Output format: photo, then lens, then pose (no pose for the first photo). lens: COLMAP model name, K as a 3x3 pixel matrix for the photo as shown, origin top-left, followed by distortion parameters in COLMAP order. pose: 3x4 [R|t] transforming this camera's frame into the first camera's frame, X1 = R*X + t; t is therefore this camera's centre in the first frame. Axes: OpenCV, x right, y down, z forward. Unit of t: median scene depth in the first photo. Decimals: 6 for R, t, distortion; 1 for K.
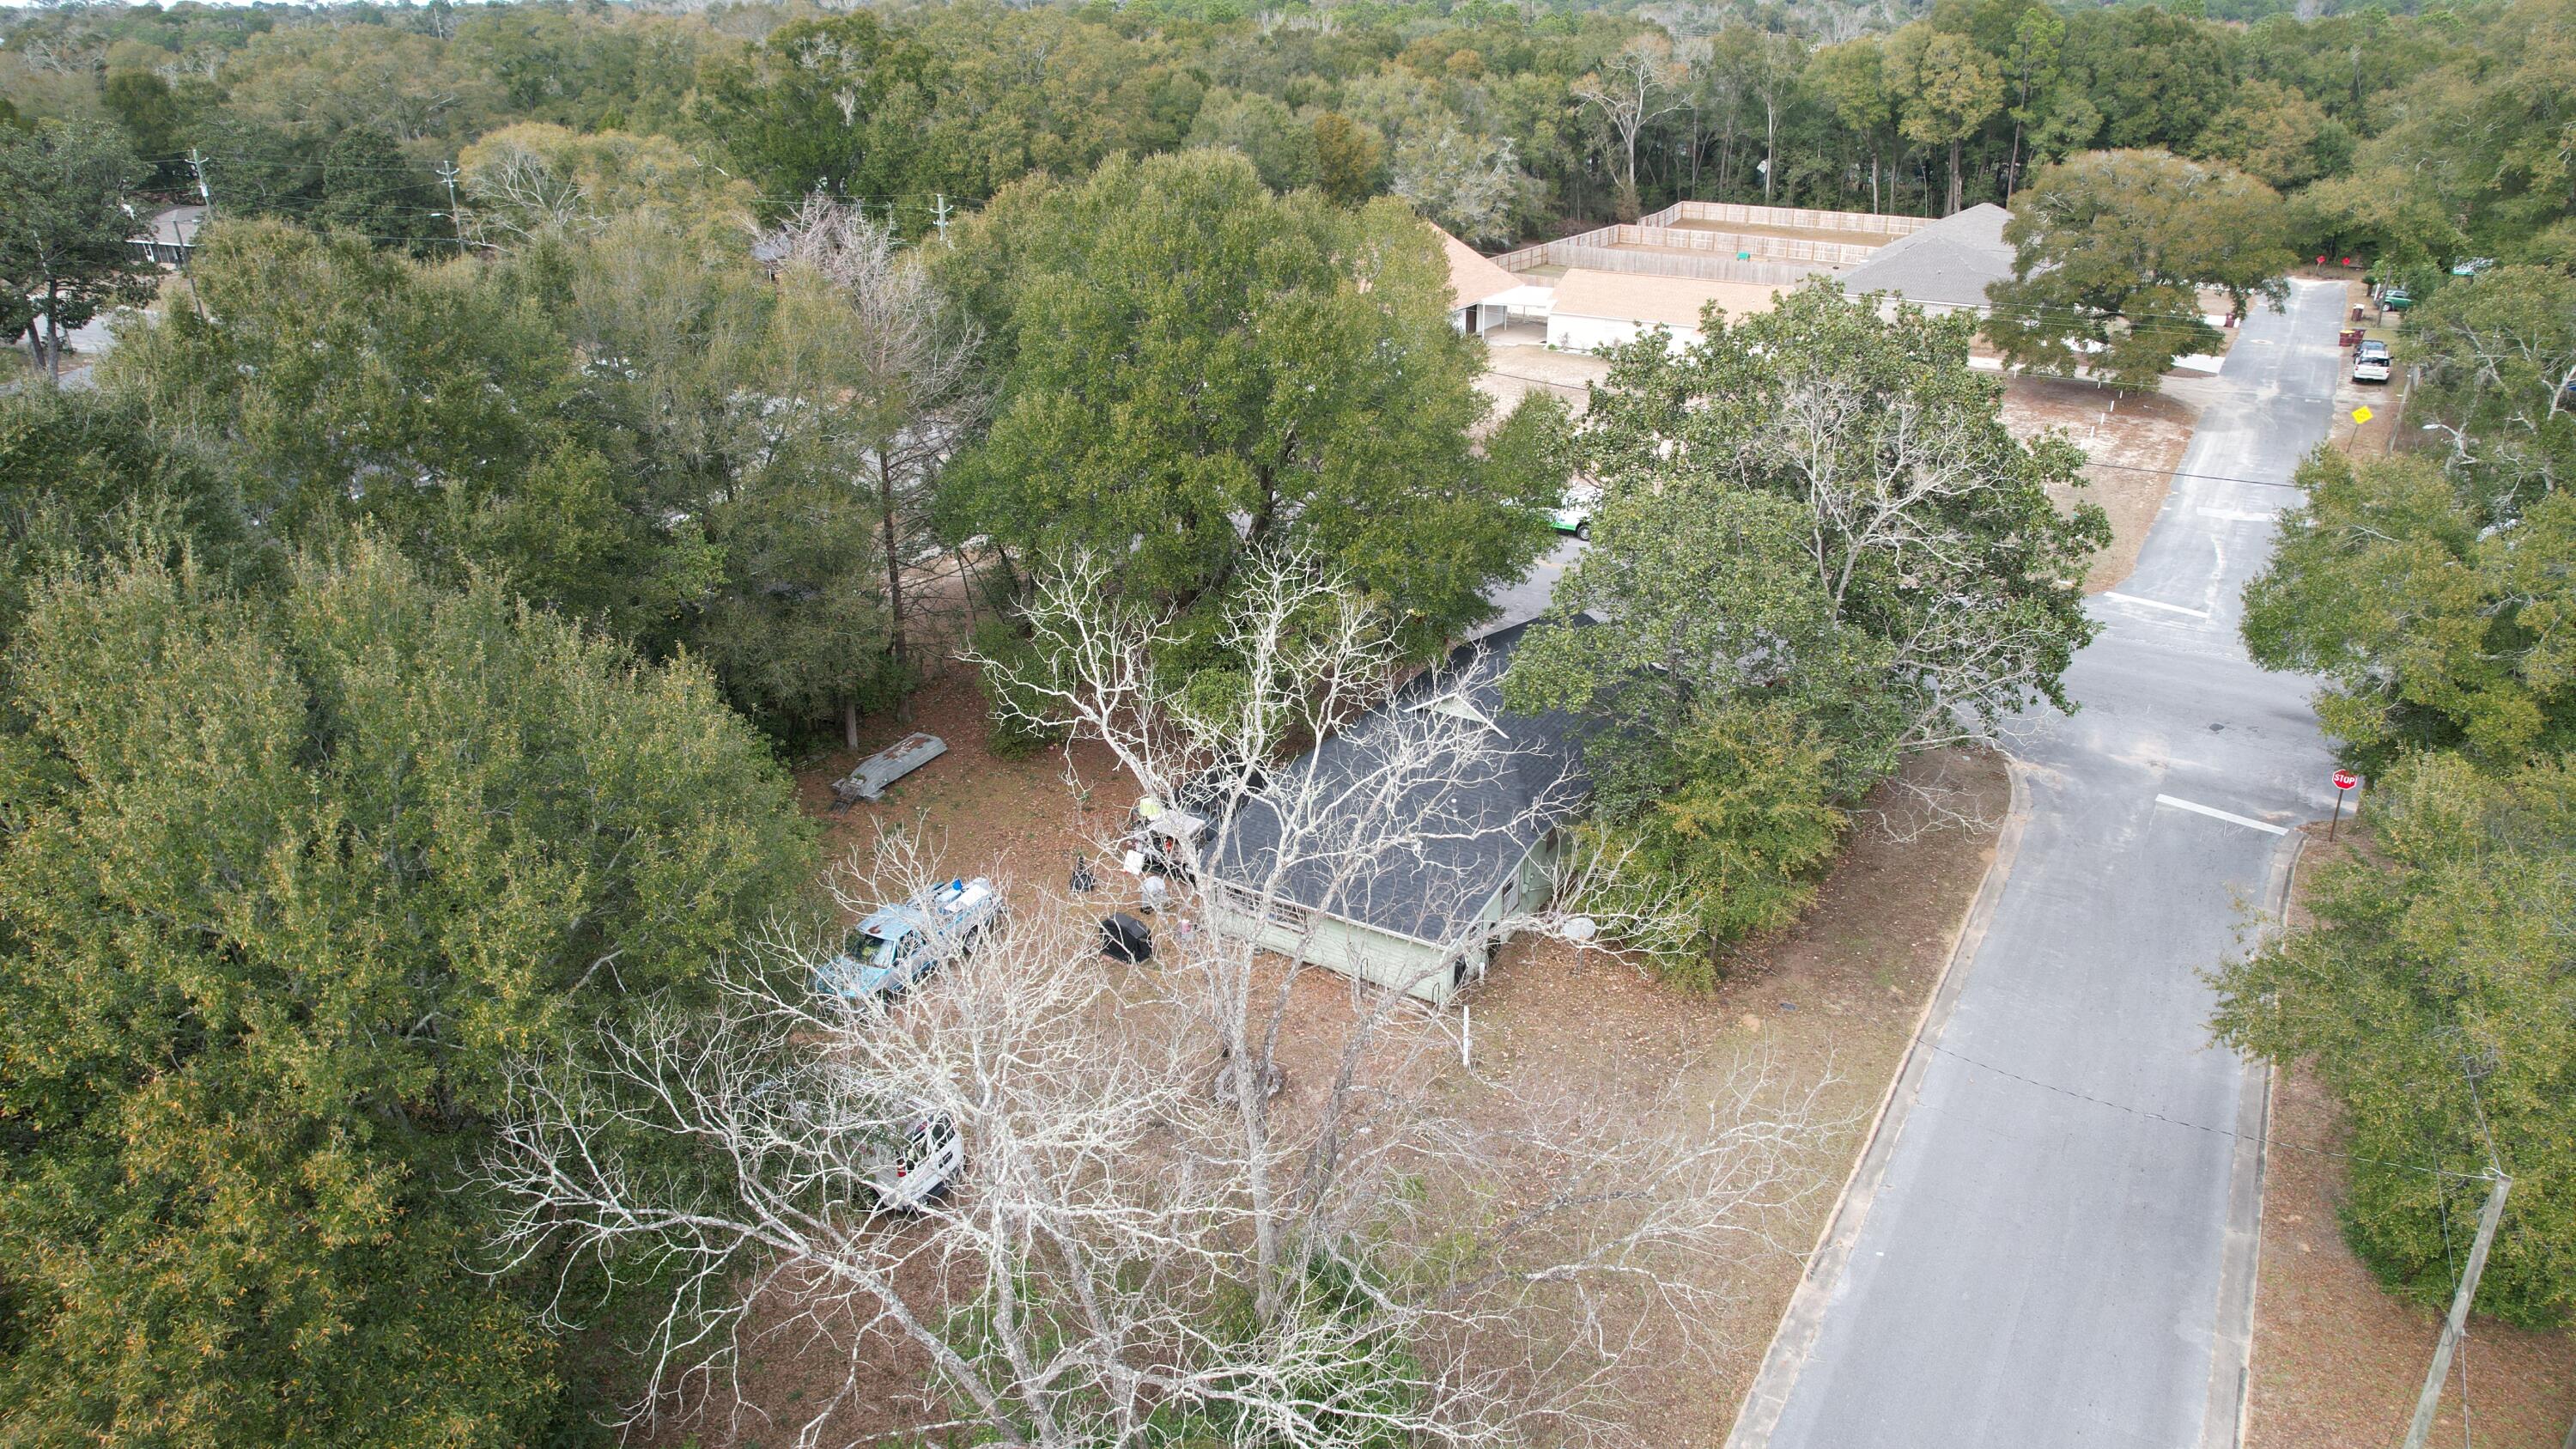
lens RADIAL K [[1650.1, 0, 1306.1], [0, 1650.1, 732.5], [0, 0, 1]] dist [-0.090210, 0.089117]
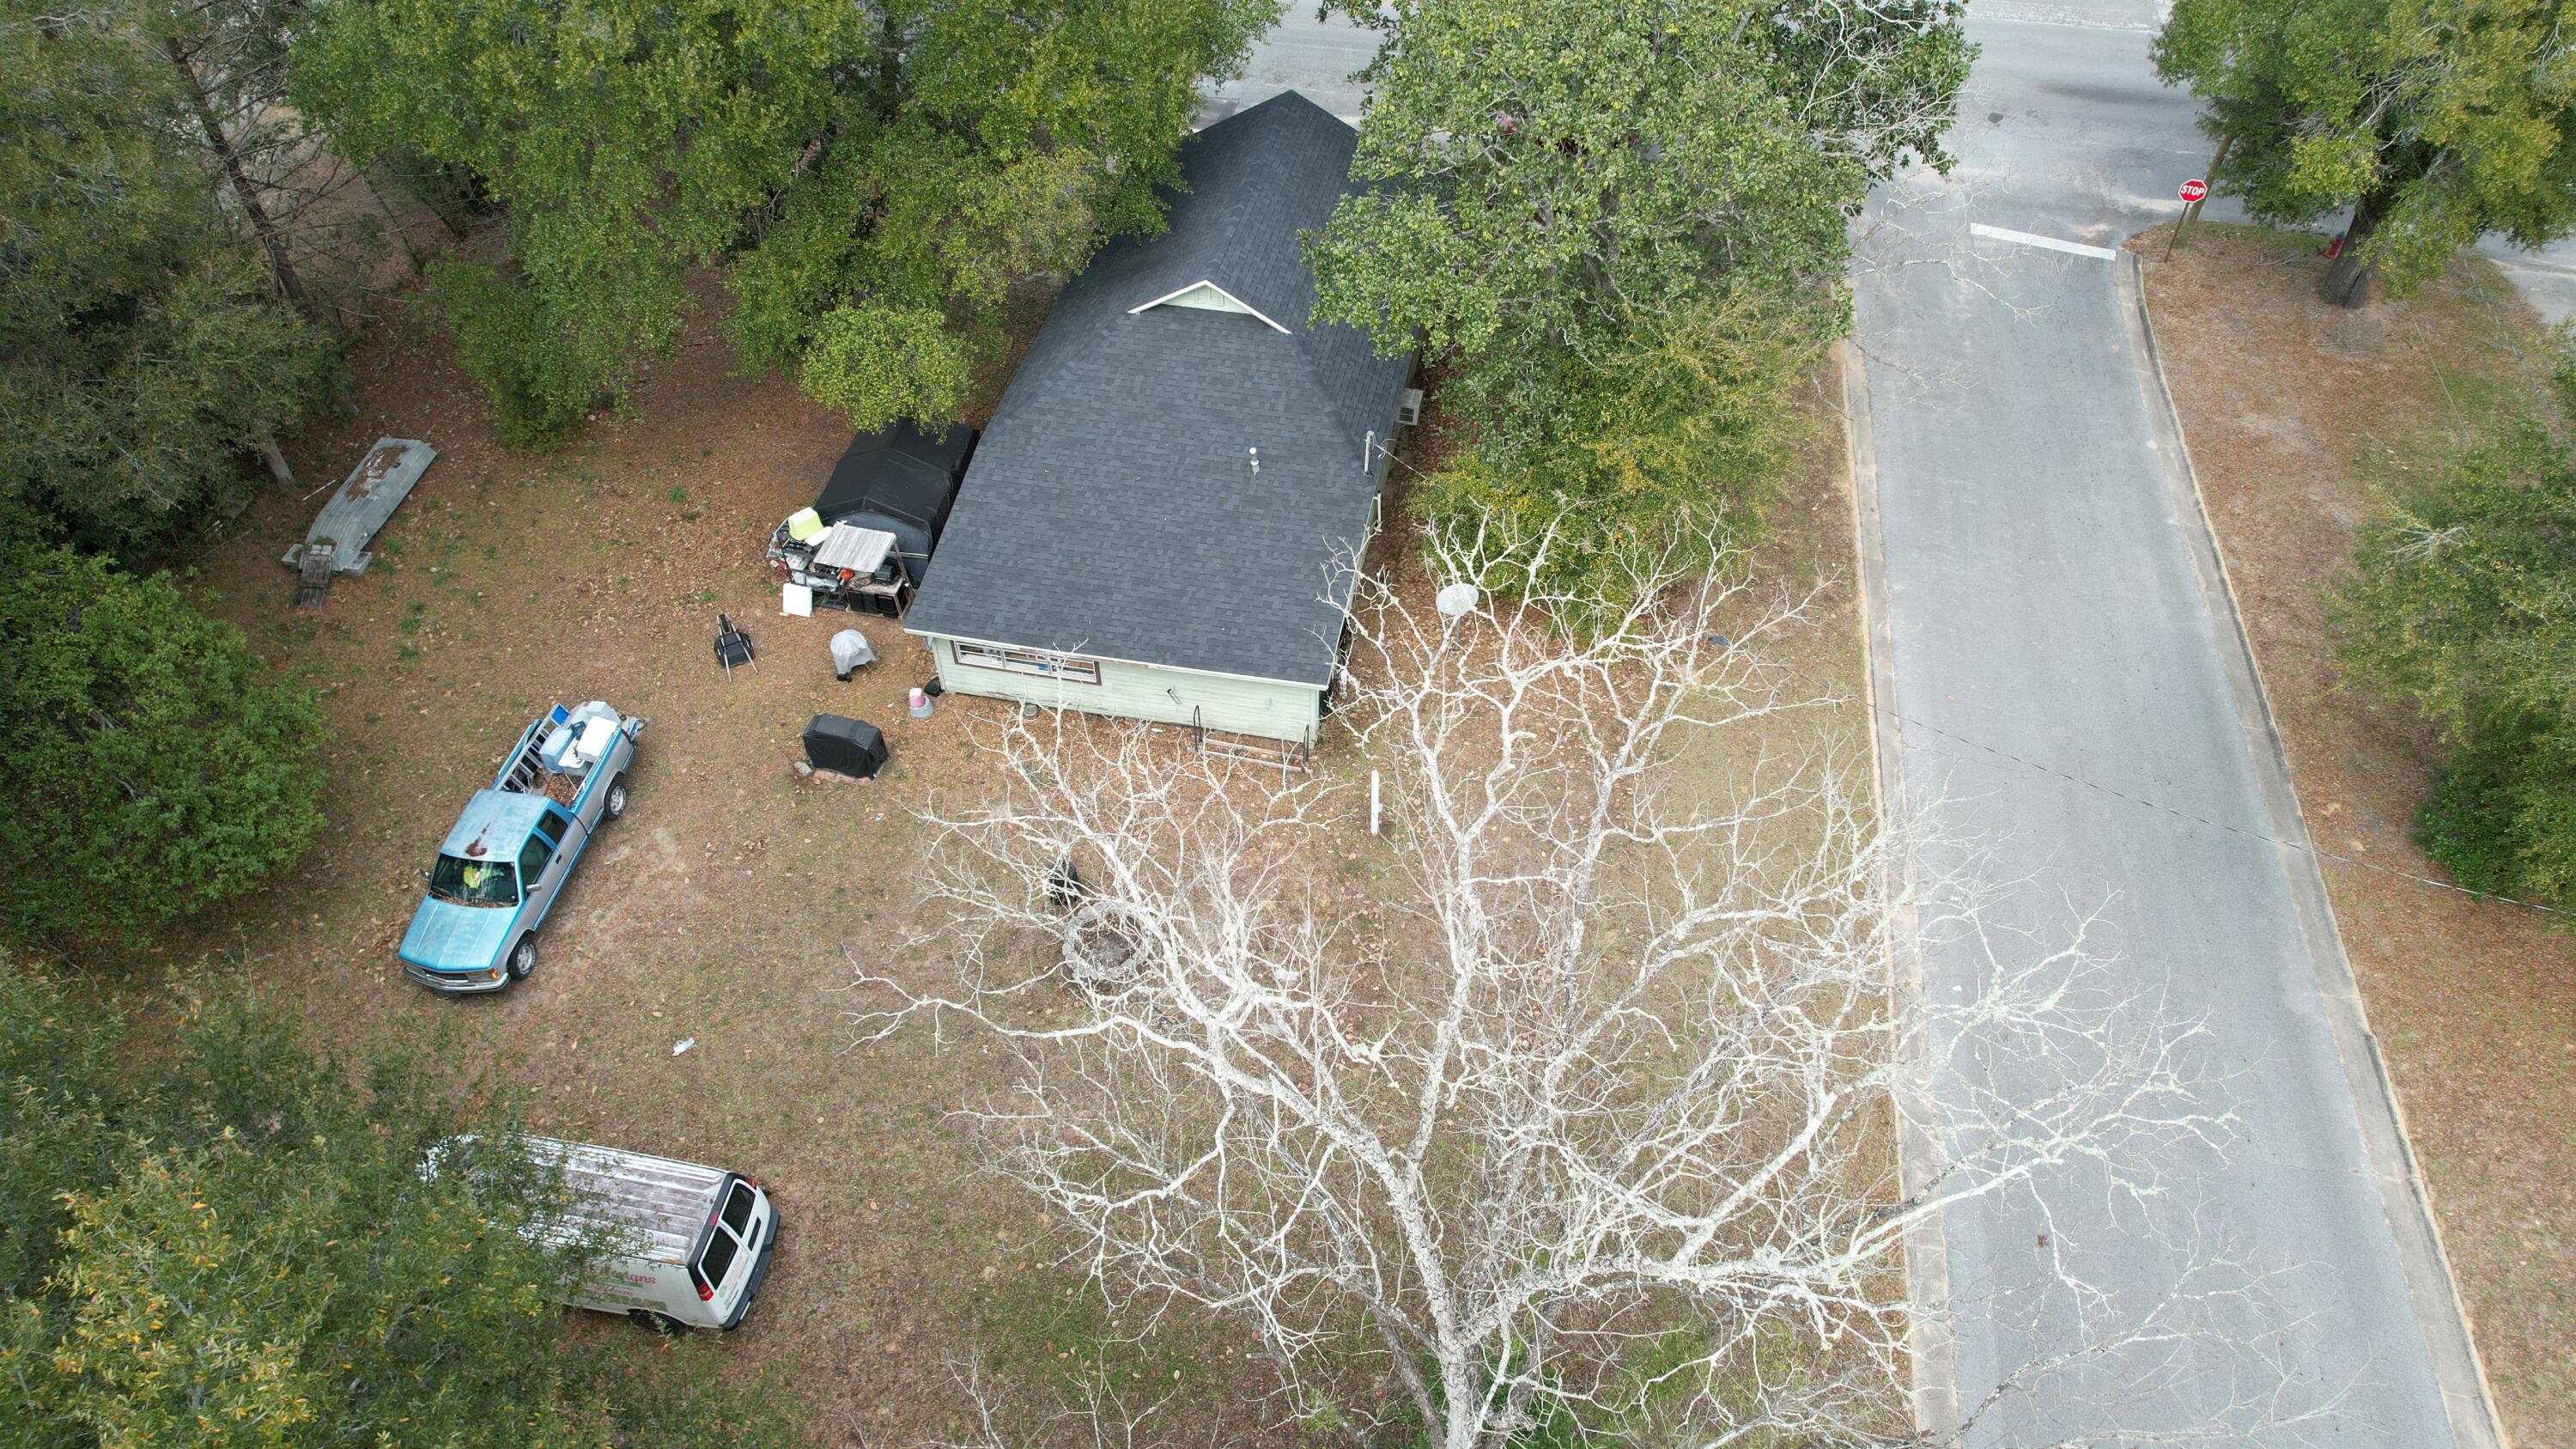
lens RADIAL K [[1650.1, 0, 1306.1], [0, 1650.1, 732.5], [0, 0, 1]] dist [-0.090210, 0.089117]
pose [[0.935310, -0.252556, 0.247811, -0.093564], [0.137900, 0.905180, 0.402037, -0.127469], [-0.325850, -0.341856, 0.881451, 0.307562]]
